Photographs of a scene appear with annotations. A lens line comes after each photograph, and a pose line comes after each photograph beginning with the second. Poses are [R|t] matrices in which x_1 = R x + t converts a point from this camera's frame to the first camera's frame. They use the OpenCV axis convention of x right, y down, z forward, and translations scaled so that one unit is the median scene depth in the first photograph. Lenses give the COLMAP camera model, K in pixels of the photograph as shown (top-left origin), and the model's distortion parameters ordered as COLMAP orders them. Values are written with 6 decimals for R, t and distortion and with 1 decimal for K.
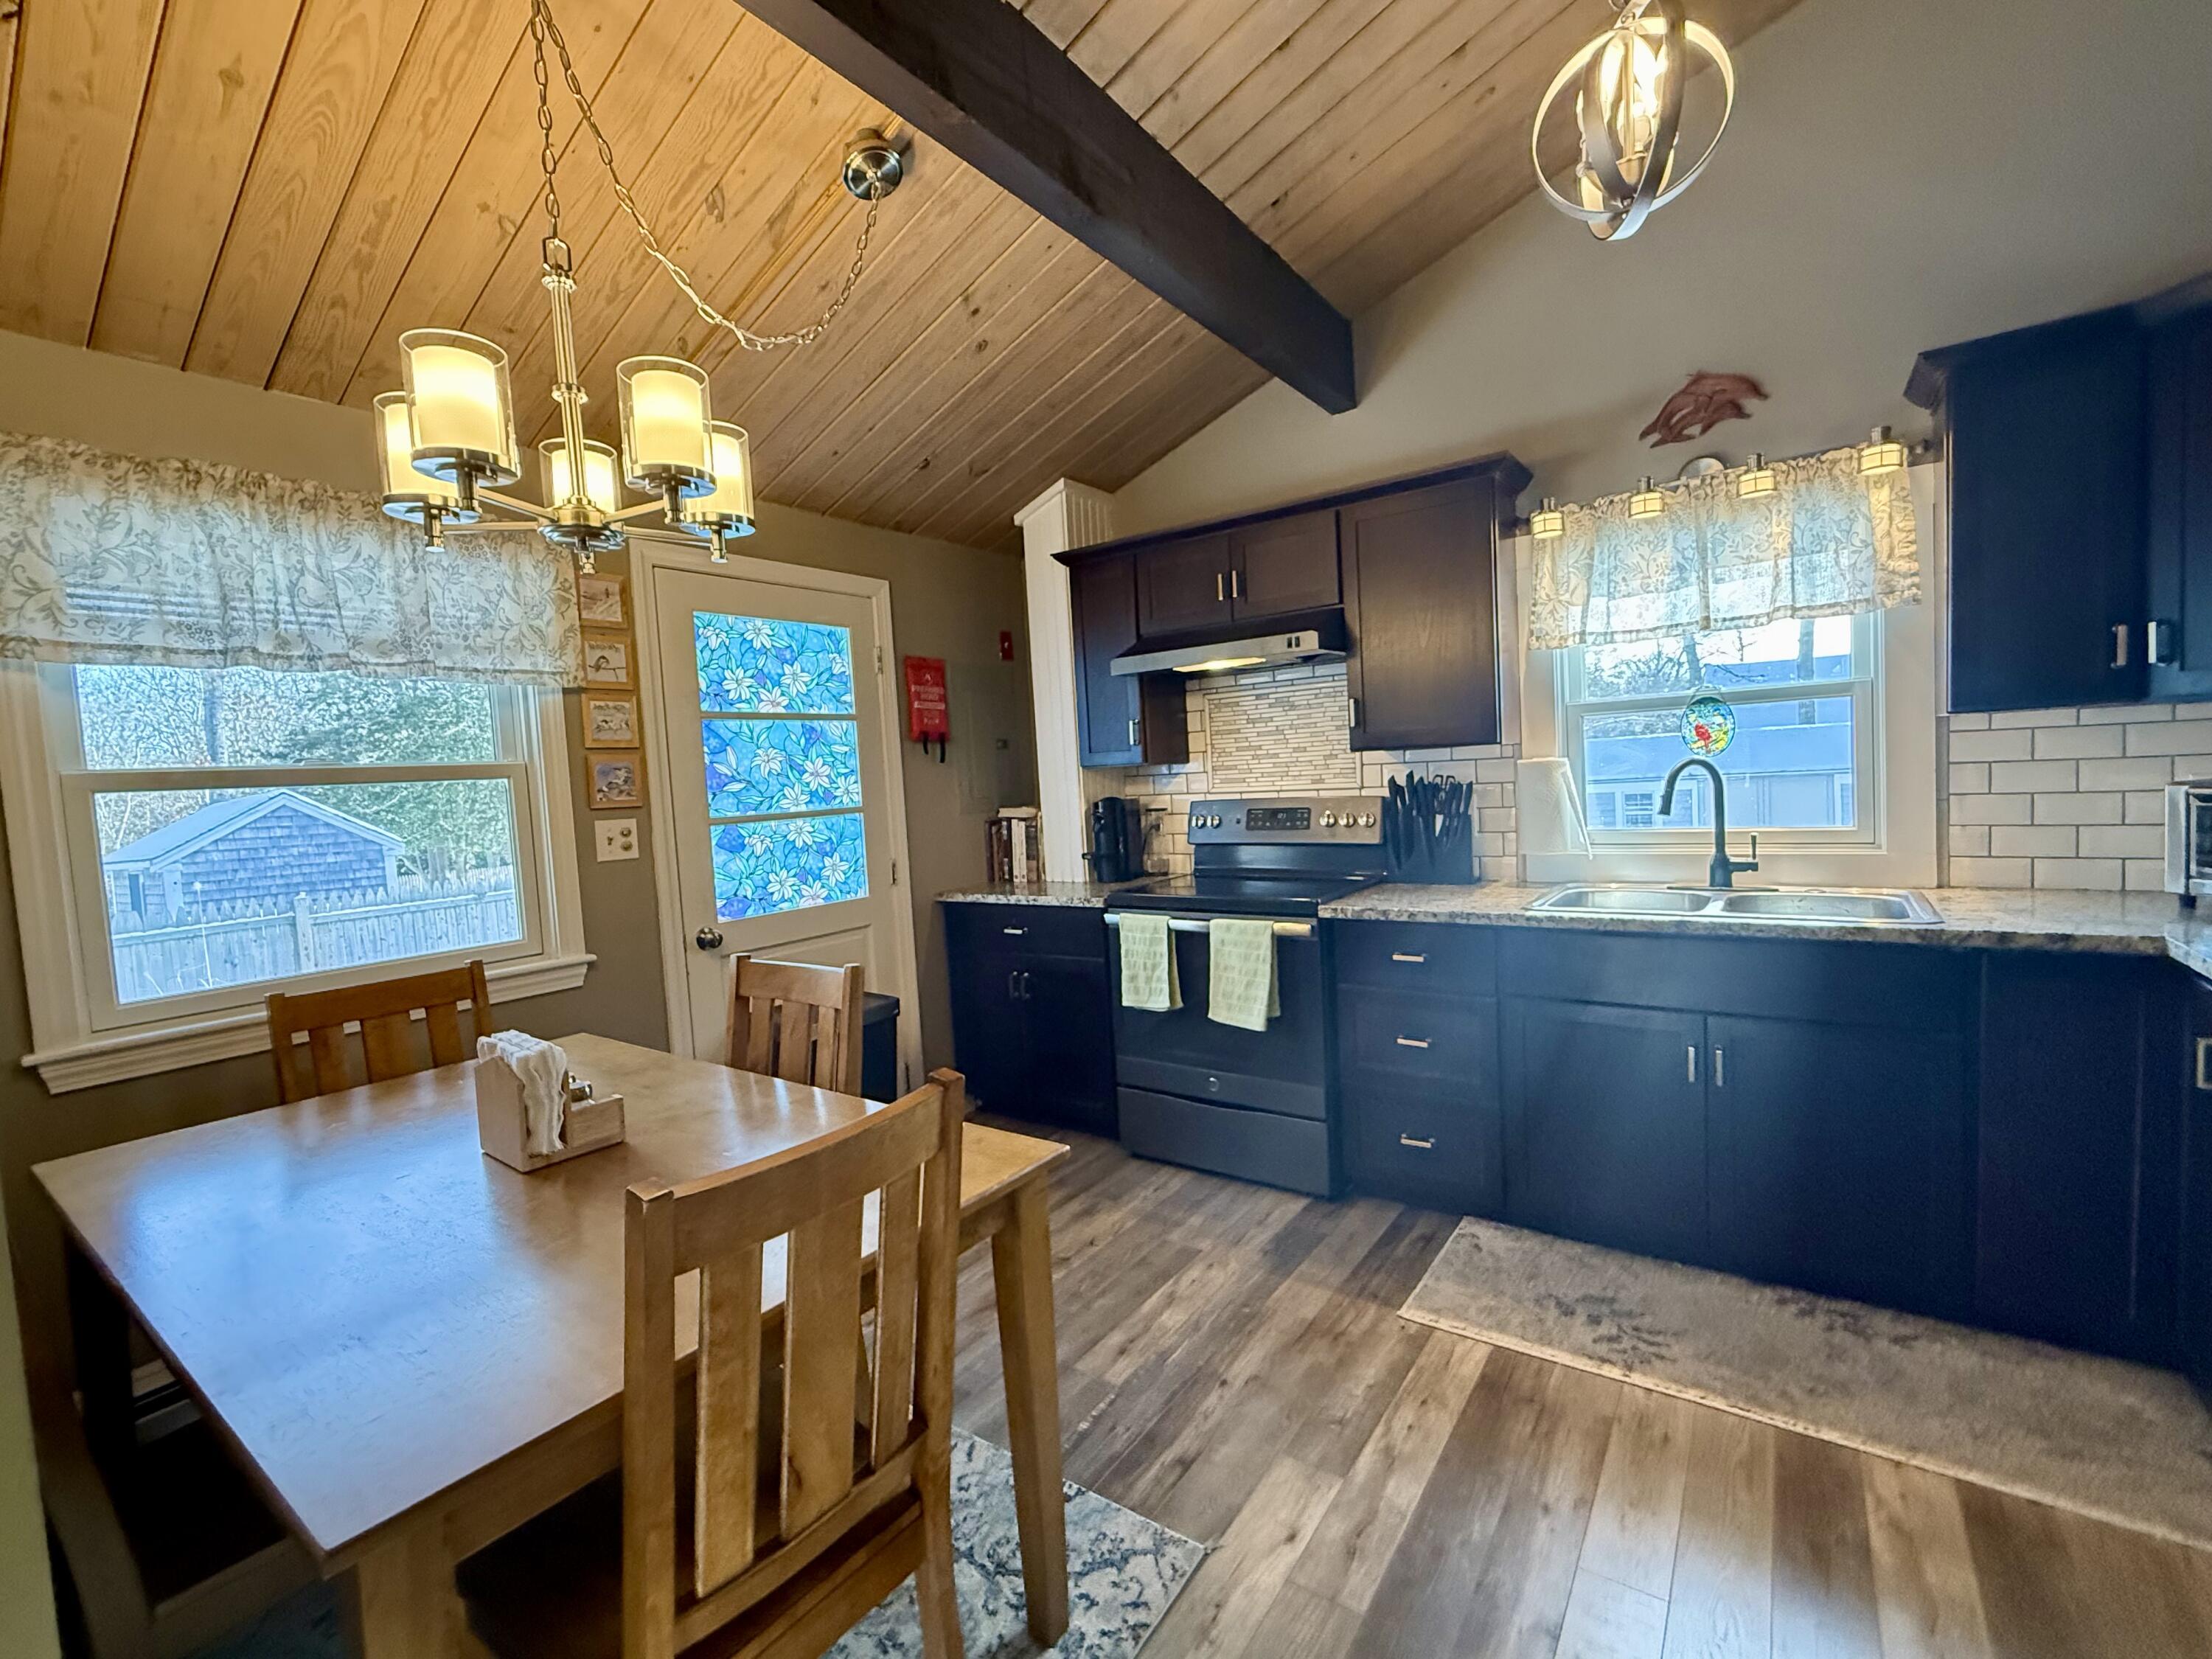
lens RADIAL K [[950.6, 0, 1106.2], [0, 950.6, 828.4], [0, 0, 1]] dist [-0.000898, 0.000259]
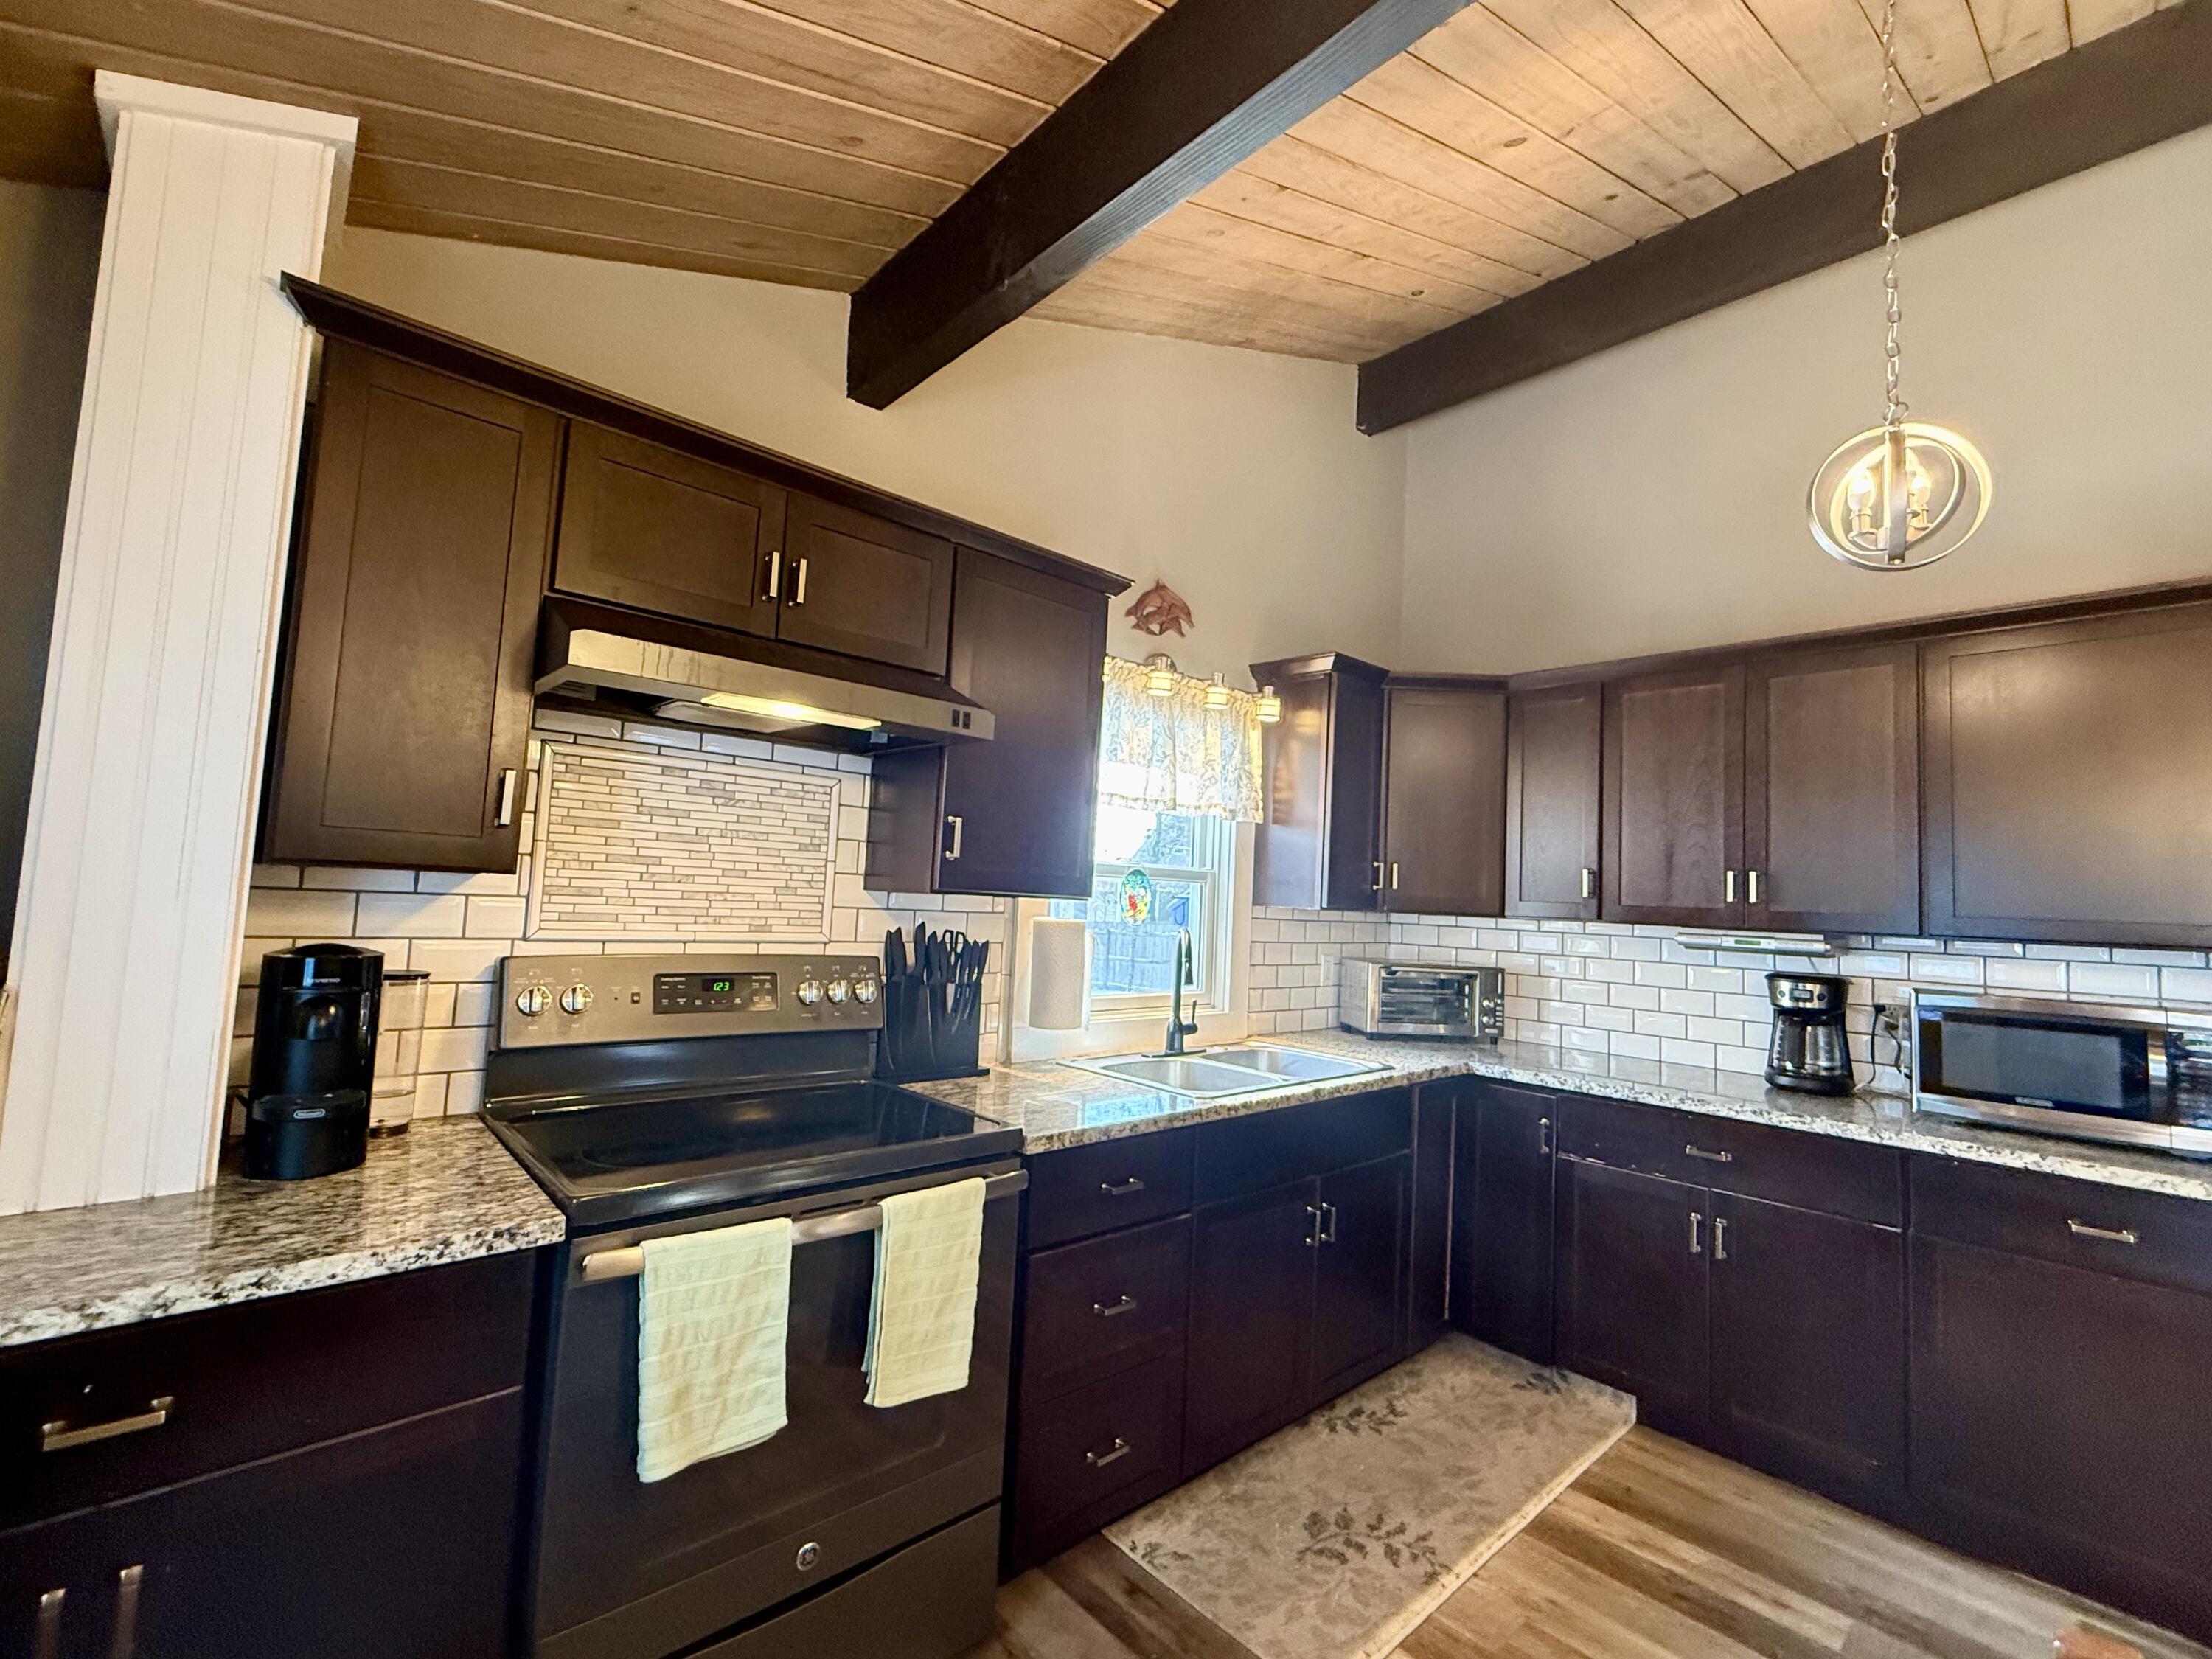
lens RADIAL K [[950.6, 0, 1104.7], [0, 950.6, 829.8], [0, 0, 1]] dist [-0.000898, 0.000259]
pose [[0.205330, 0.134321, 0.969432, -0.413105], [-0.001694, 0.990584, -0.136893, -0.035688], [-0.978691, 0.026466, 0.203625, 0.810192]]
